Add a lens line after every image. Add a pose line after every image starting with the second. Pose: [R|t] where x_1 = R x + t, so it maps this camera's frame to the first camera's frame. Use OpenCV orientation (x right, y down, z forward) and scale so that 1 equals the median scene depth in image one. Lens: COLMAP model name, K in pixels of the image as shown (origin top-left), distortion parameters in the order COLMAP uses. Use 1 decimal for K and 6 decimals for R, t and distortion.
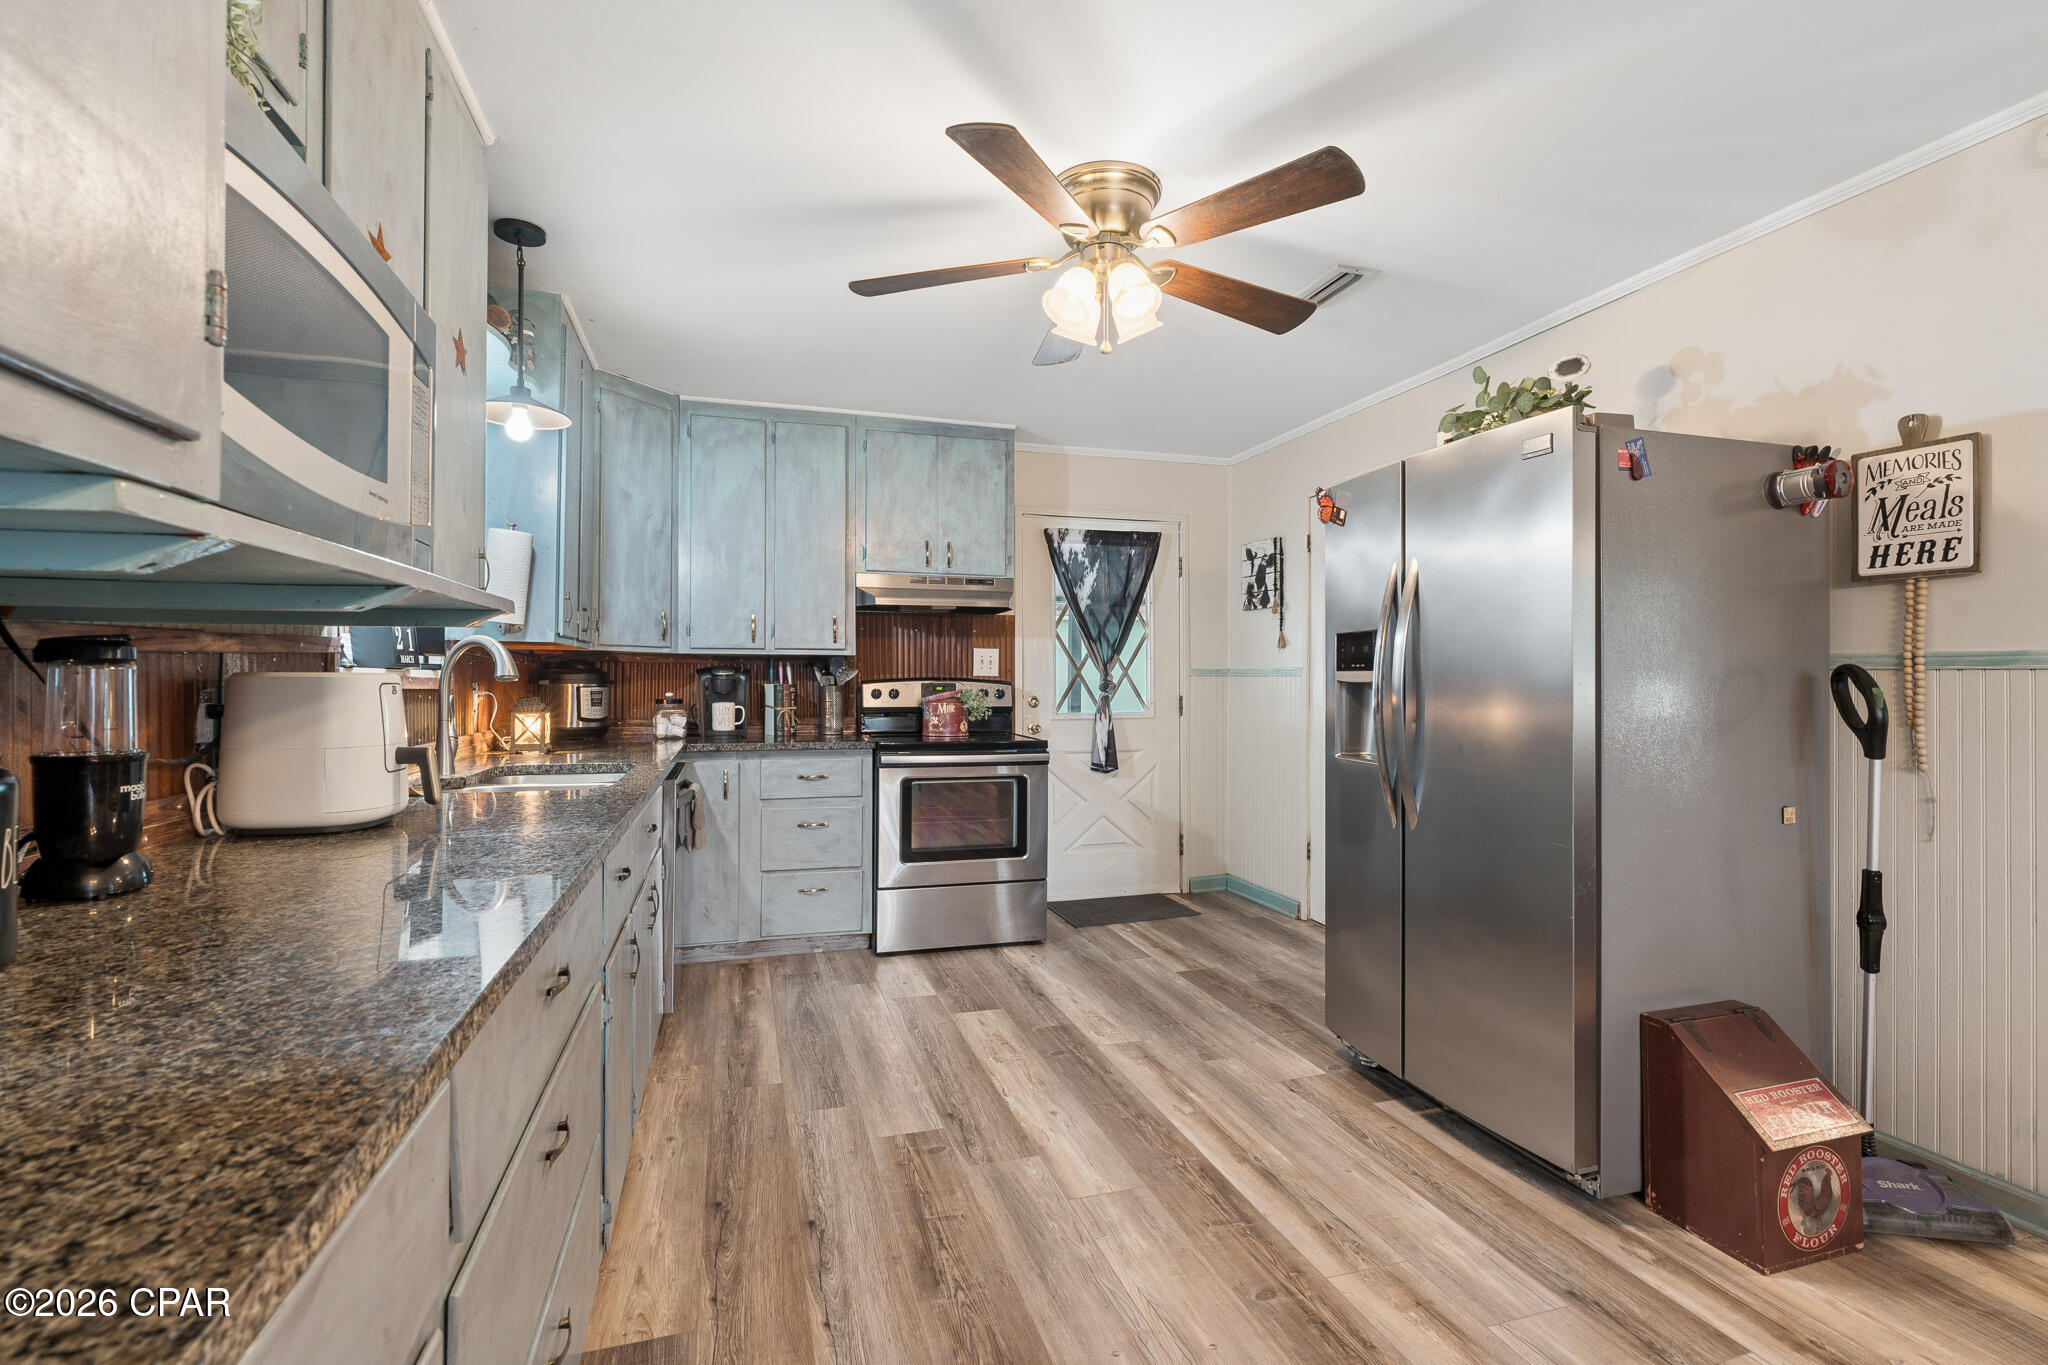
lens RADIAL K [[929.2, 0, 1024.0], [0, 929.2, 677.8], [0, 0, 1]] dist [-0.003923, 0.001612]
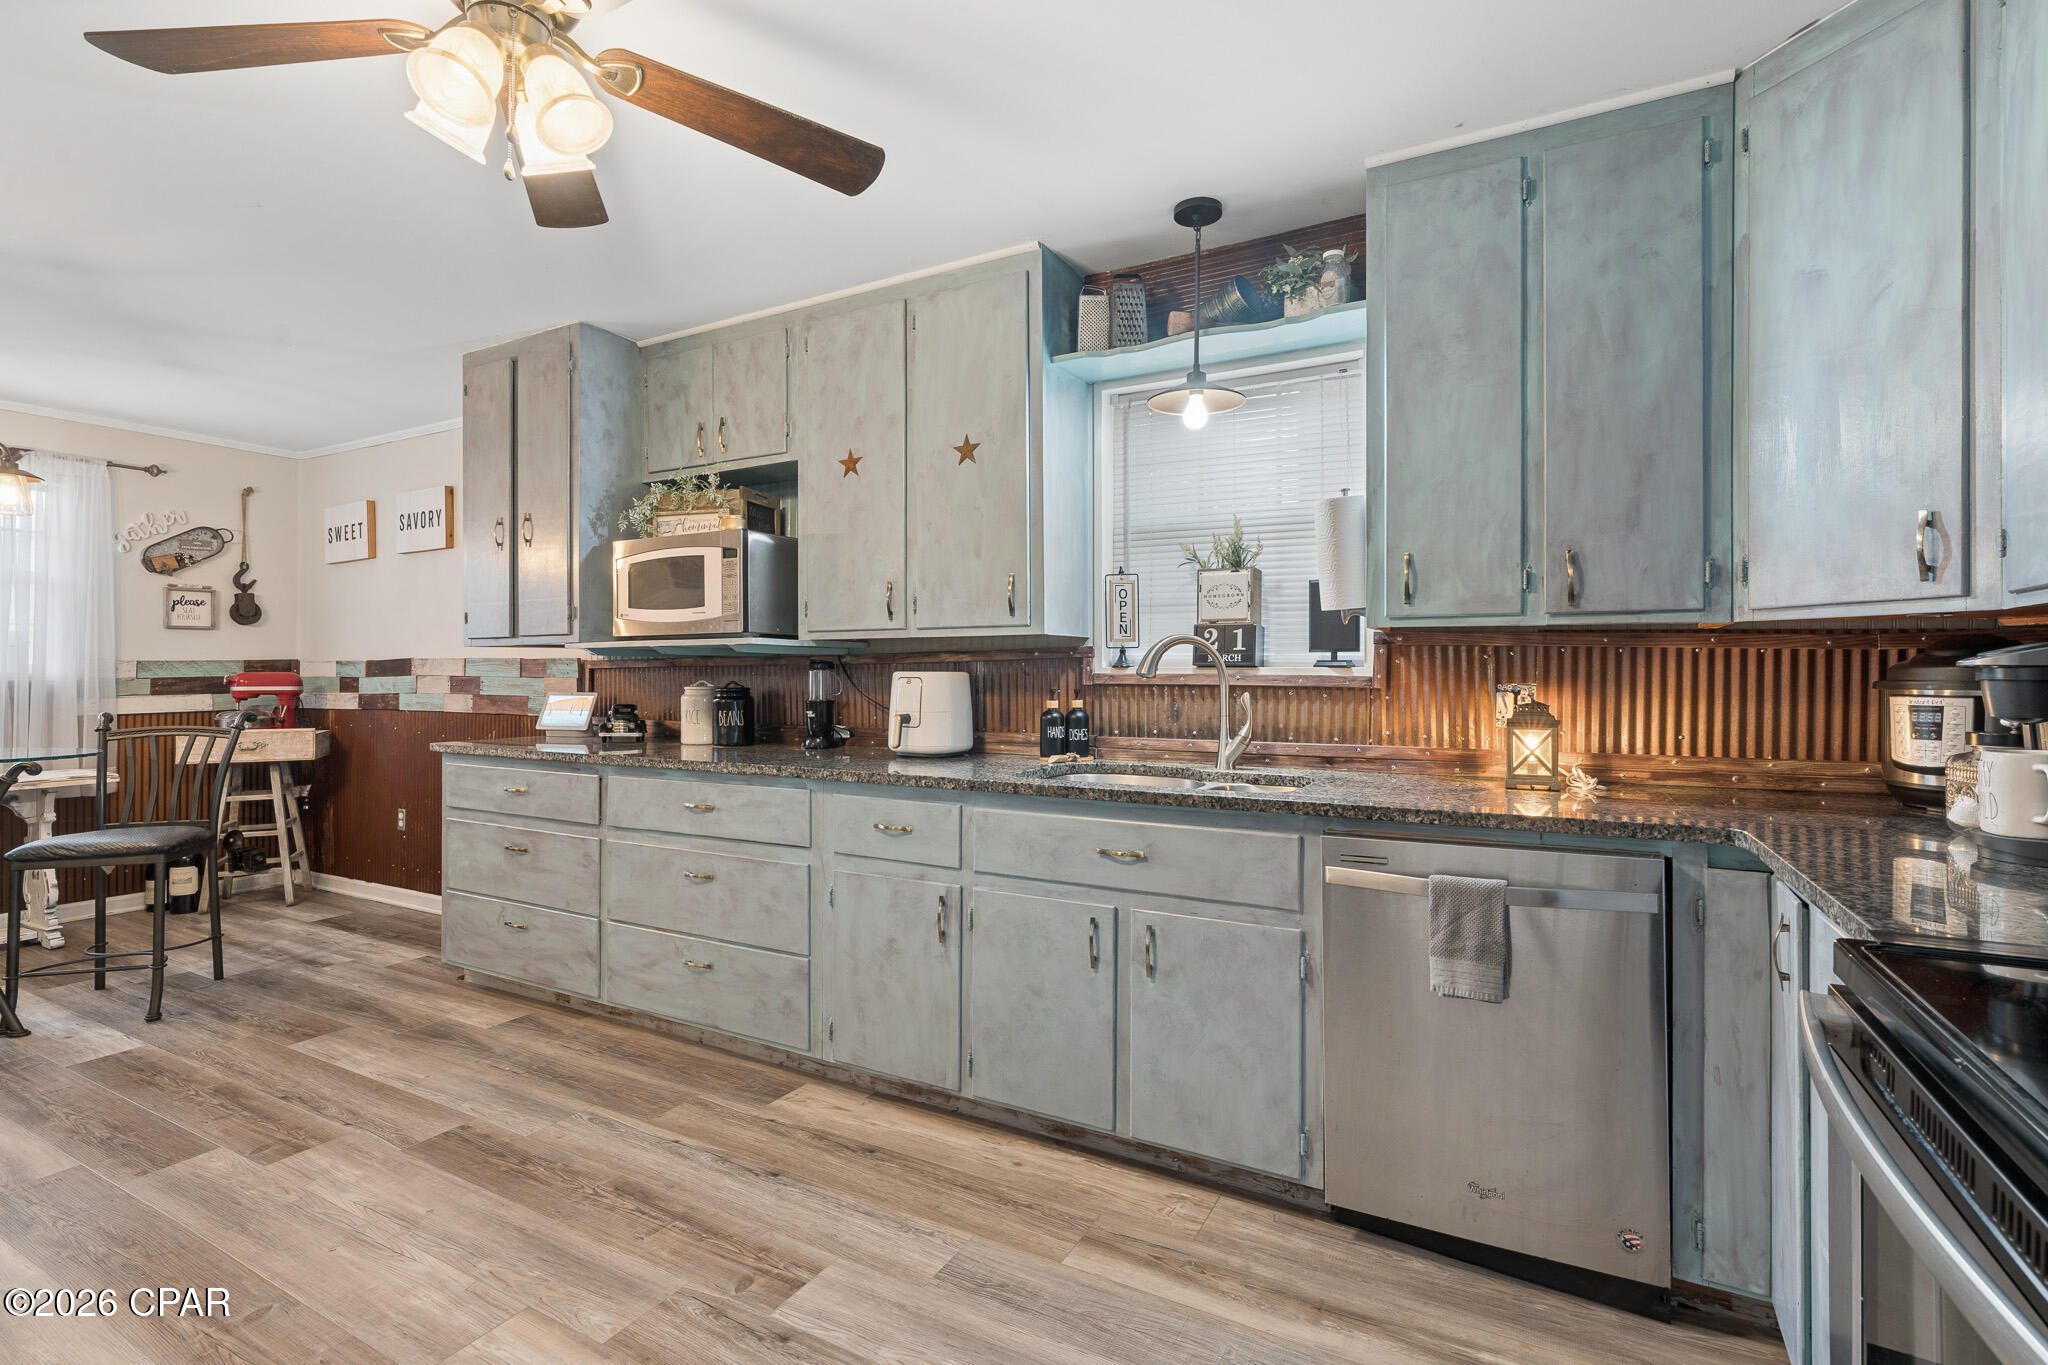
lens RADIAL K [[929.2, 0, 1022.9], [0, 929.2, 674.3], [0, 0, 1]] dist [-0.003923, 0.001612]
pose [[-0.718344, -0.005695, -0.695665, 0.209543], [-0.003576, 0.999984, -0.004493, 0.003621], [0.695679, -0.000739, -0.718353, 1.291519]]
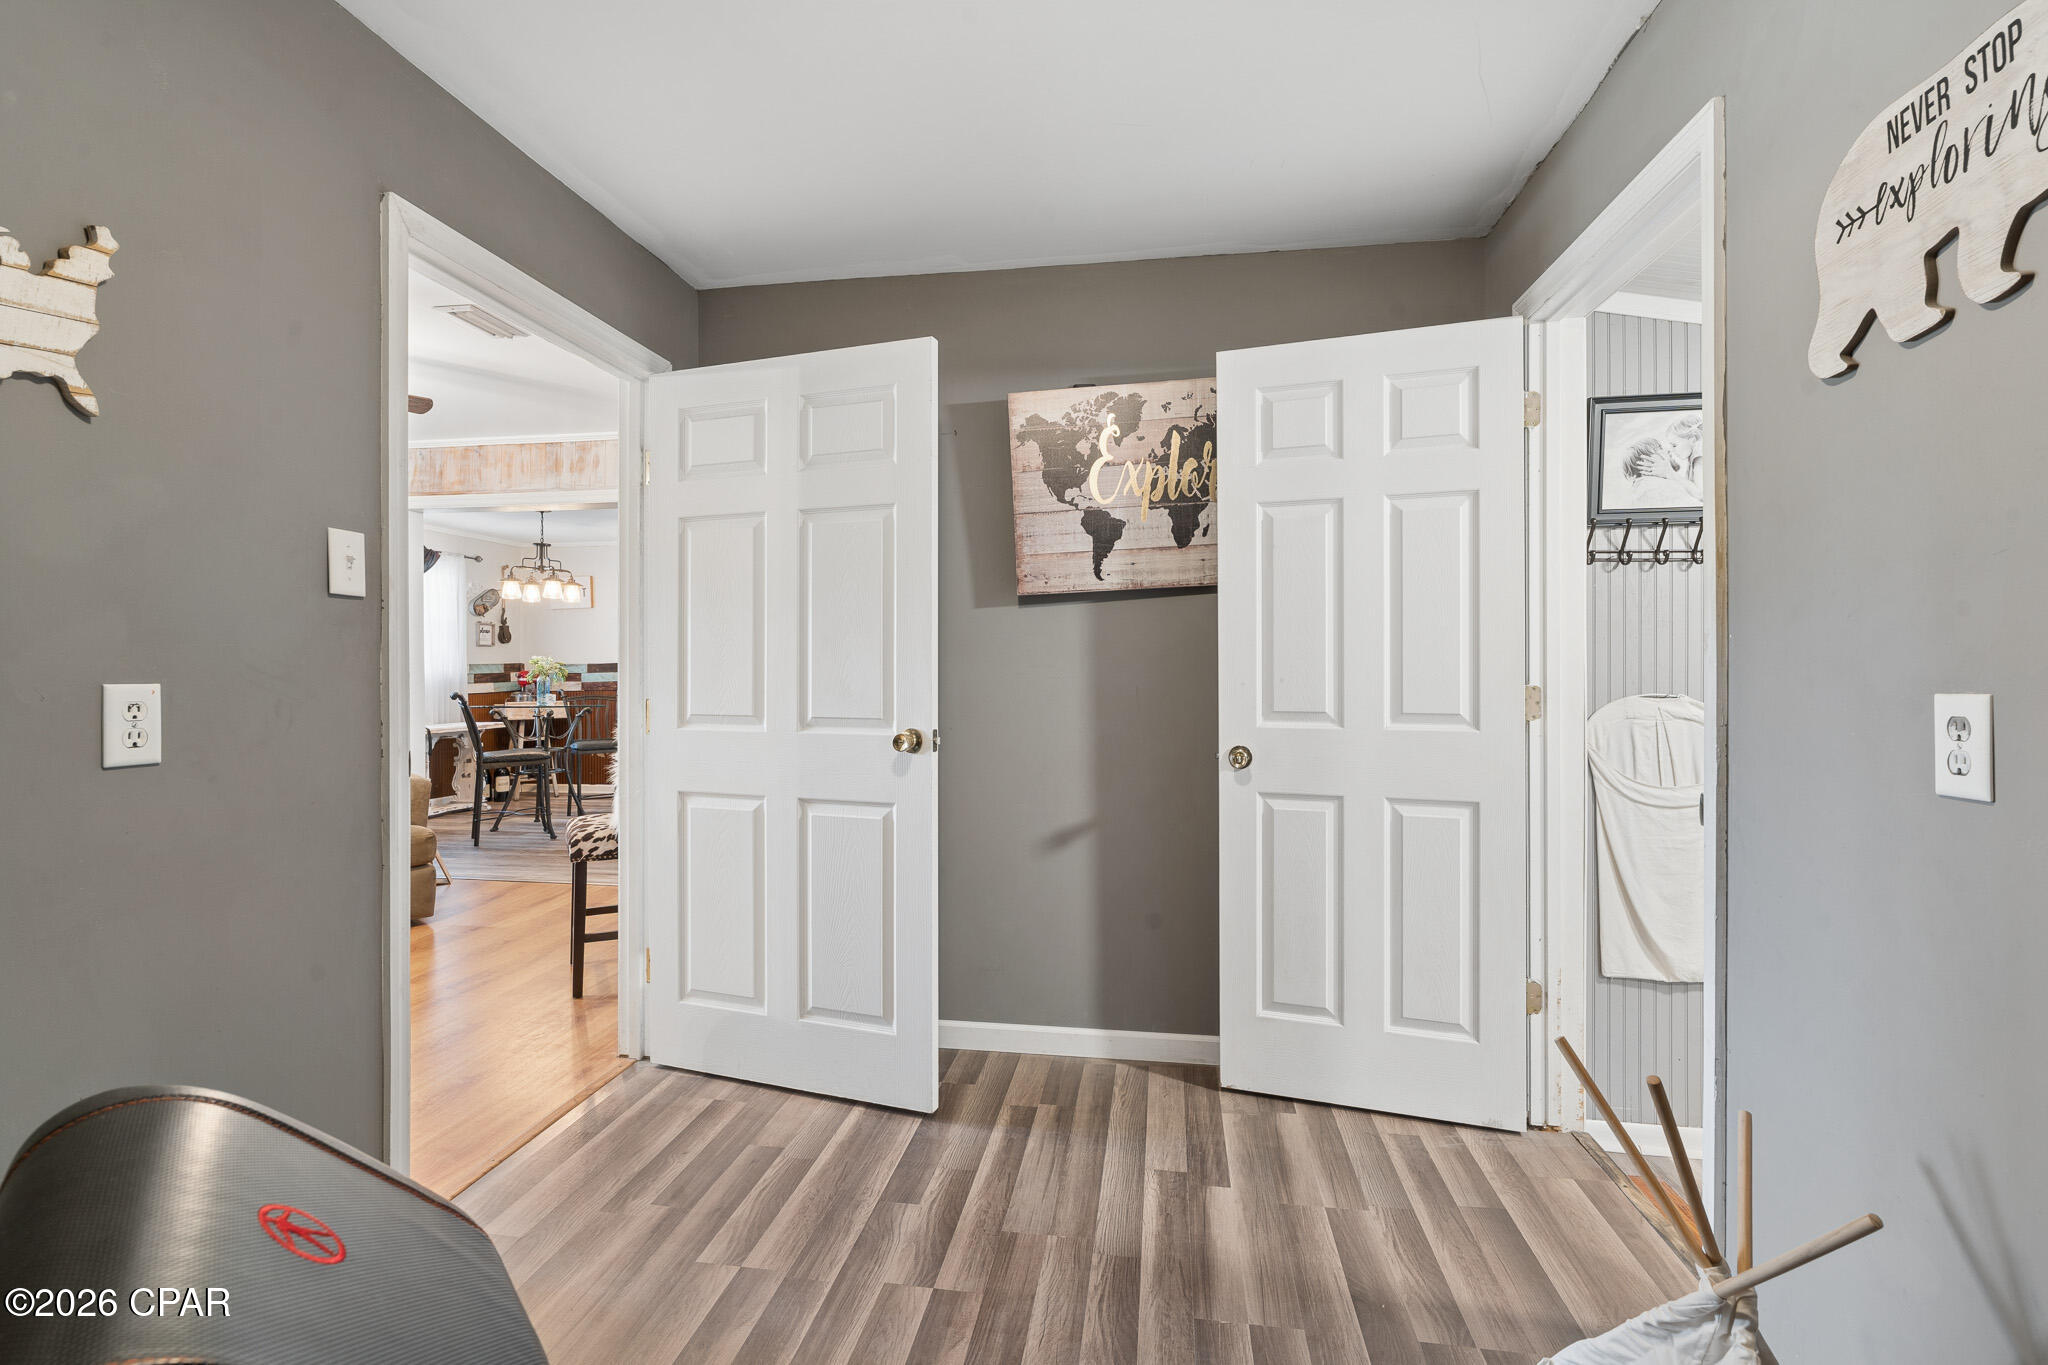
lens RADIAL K [[929.2, 0, 1018.5], [0, 929.2, 668.9], [0, 0, 1]] dist [-0.003923, 0.001612]
pose [[-0.451020, -0.005387, -0.892498, 1.884569], [0.000980, 0.999978, -0.006532, 0.013182], [0.892513, -0.003821, -0.451005, 1.872271]]
